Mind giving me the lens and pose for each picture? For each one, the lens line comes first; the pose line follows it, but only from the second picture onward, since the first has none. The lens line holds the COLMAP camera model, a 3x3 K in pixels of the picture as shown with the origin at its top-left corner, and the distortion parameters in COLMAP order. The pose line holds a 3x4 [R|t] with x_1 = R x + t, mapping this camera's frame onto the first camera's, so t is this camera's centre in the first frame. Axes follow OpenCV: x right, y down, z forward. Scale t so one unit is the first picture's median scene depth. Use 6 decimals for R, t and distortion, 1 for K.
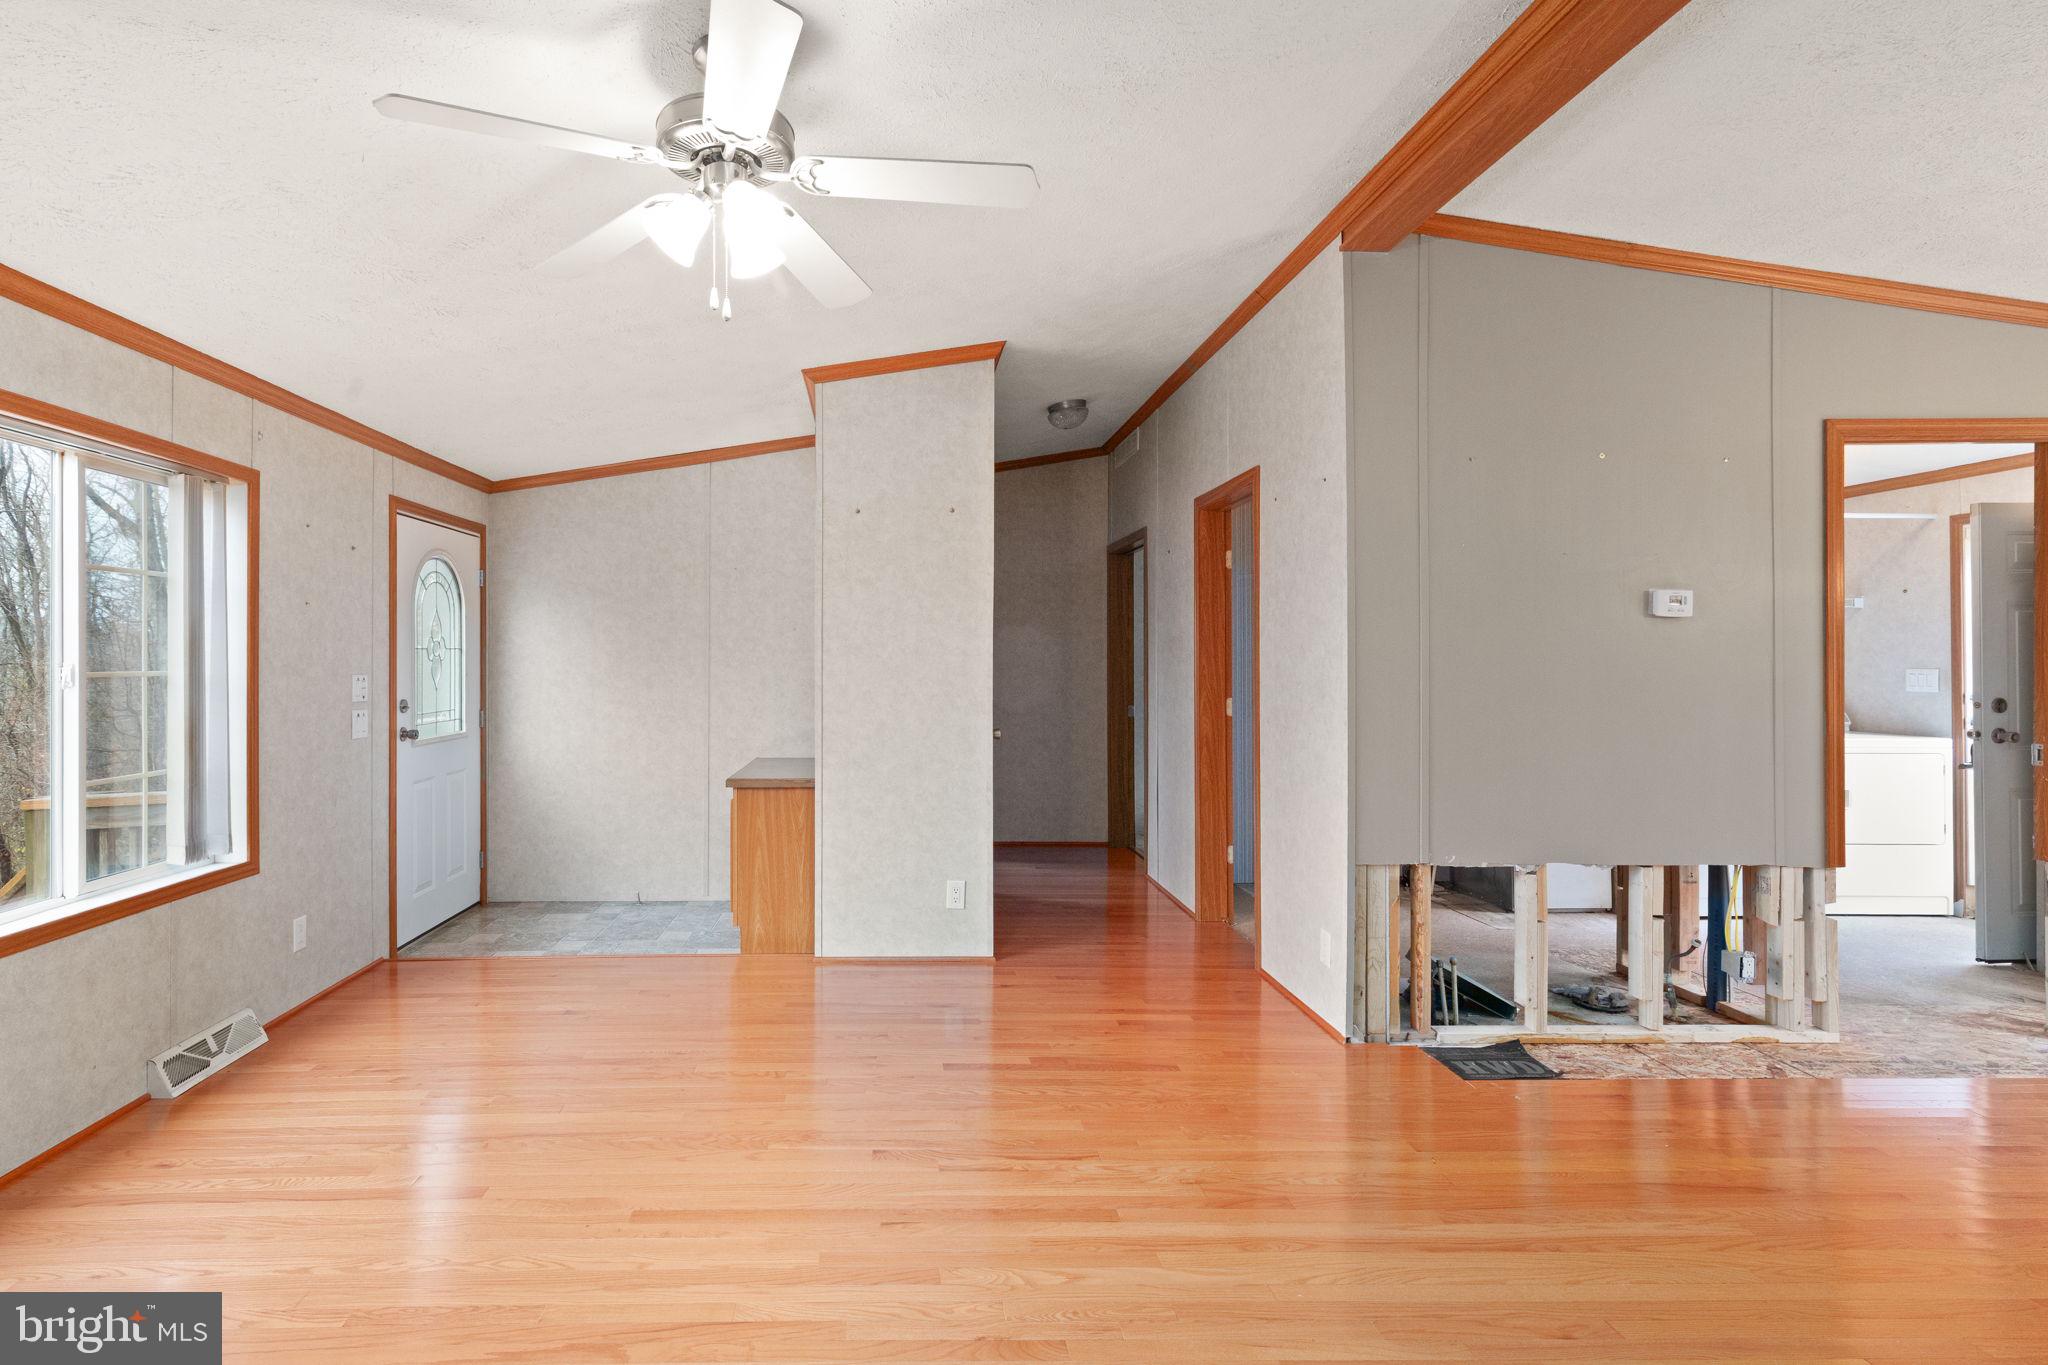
lens RADIAL K [[1018.5, 0, 919.9], [0, 1018.5, 664.9], [0, 0, 1]] dist [0.052087, 0.000105]
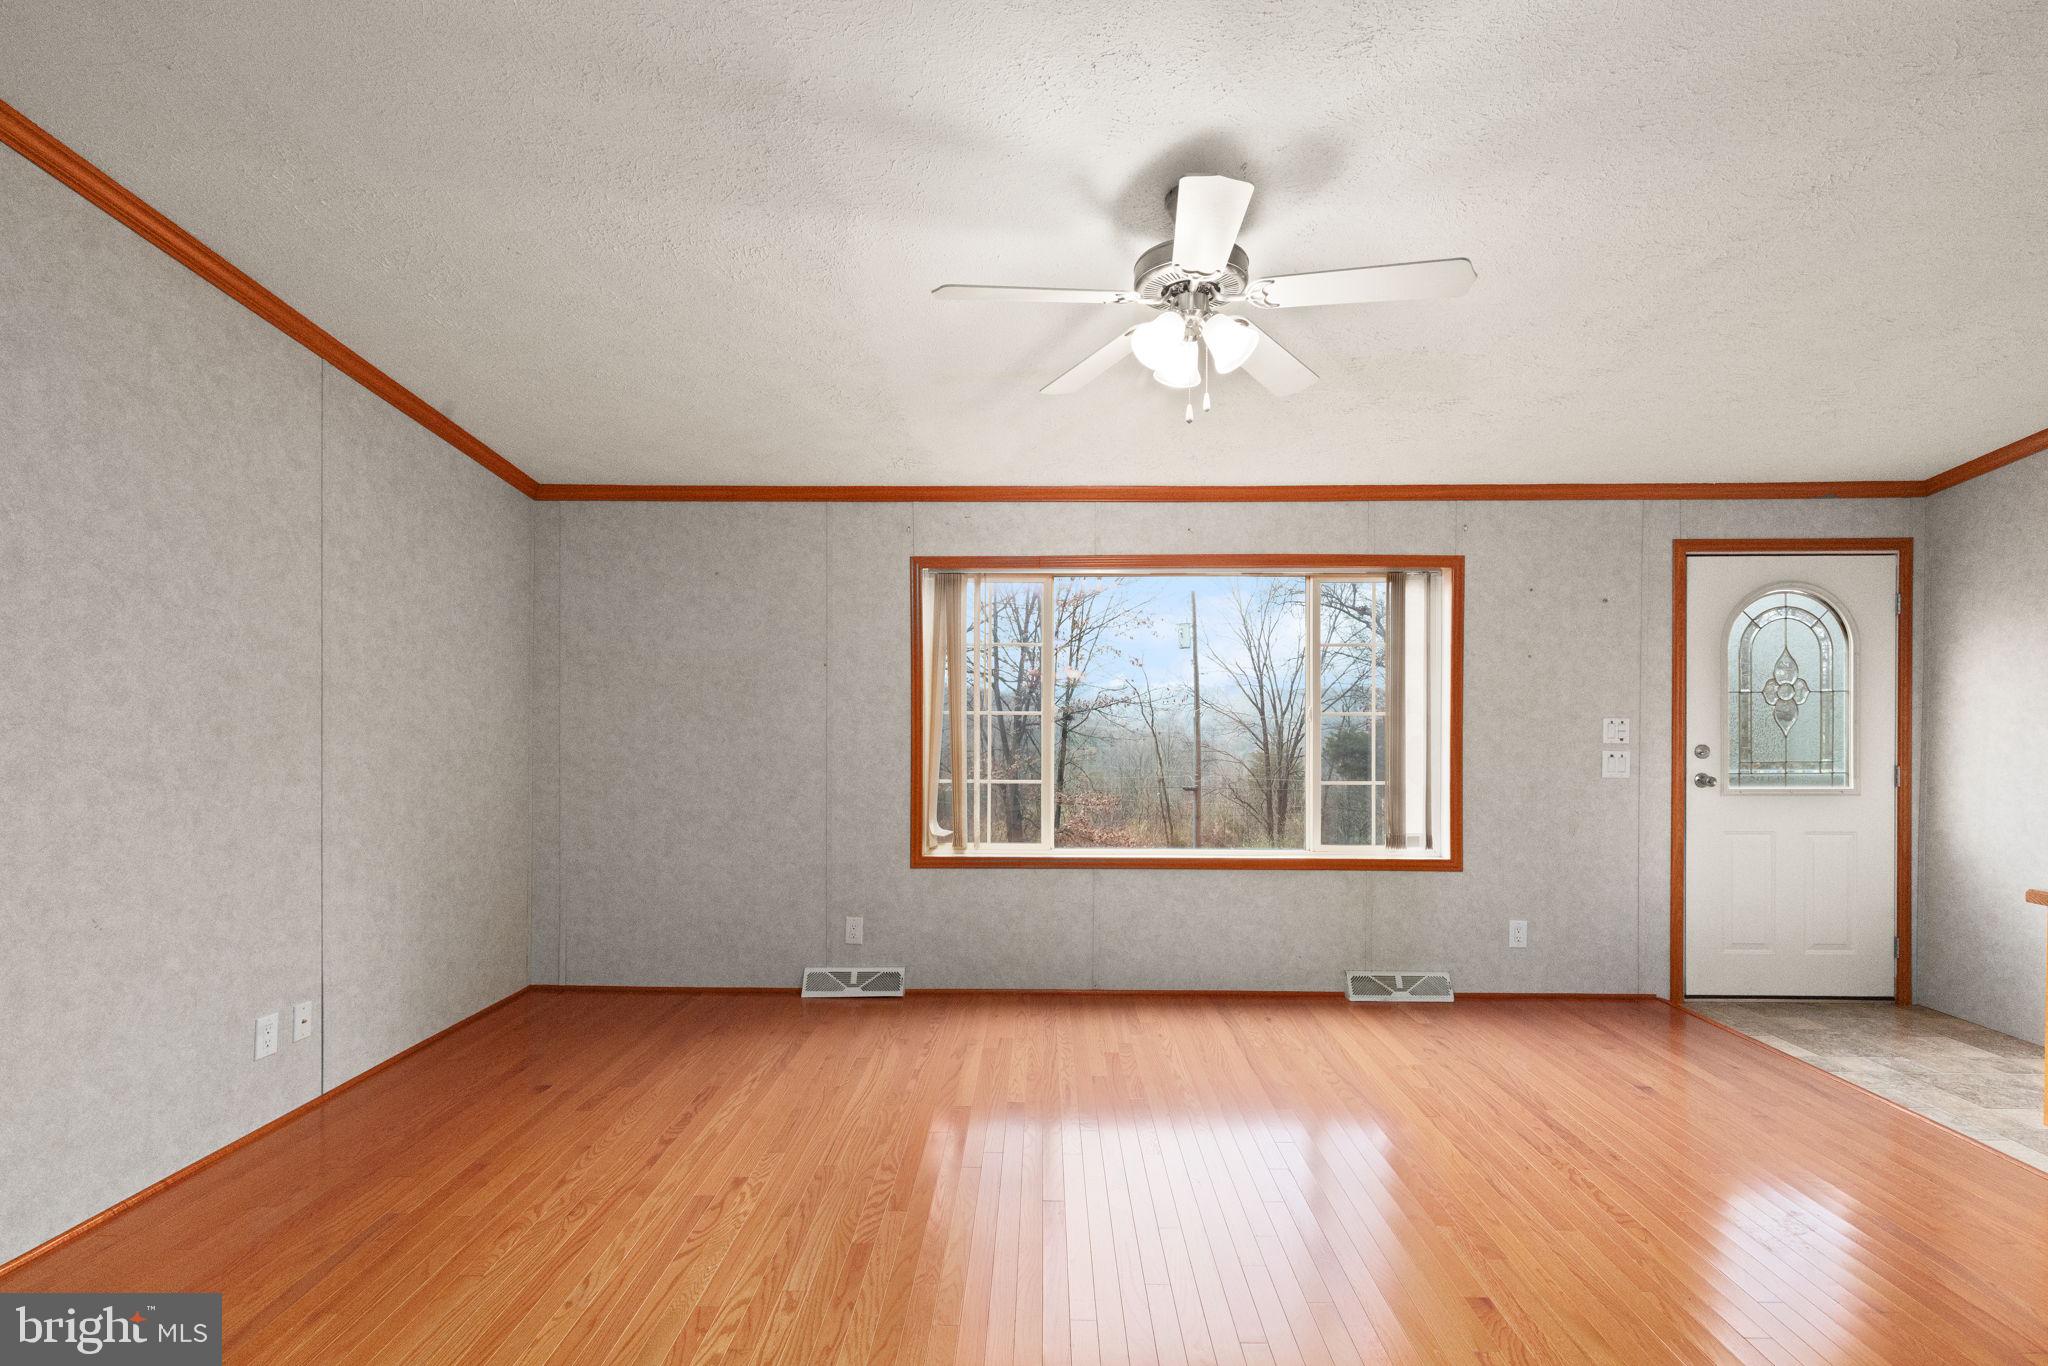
lens RADIAL K [[944.0, 0, 1026.3], [0, 944.0, 719.7], [0, 0, 1]] dist [0.003551, -0.000426]
pose [[-0.038468, 0.011902, -0.999189, 0.534864], [-0.003748, 0.999920, 0.012055, 0.002076], [0.999253, 0.004209, -0.038420, 0.507555]]
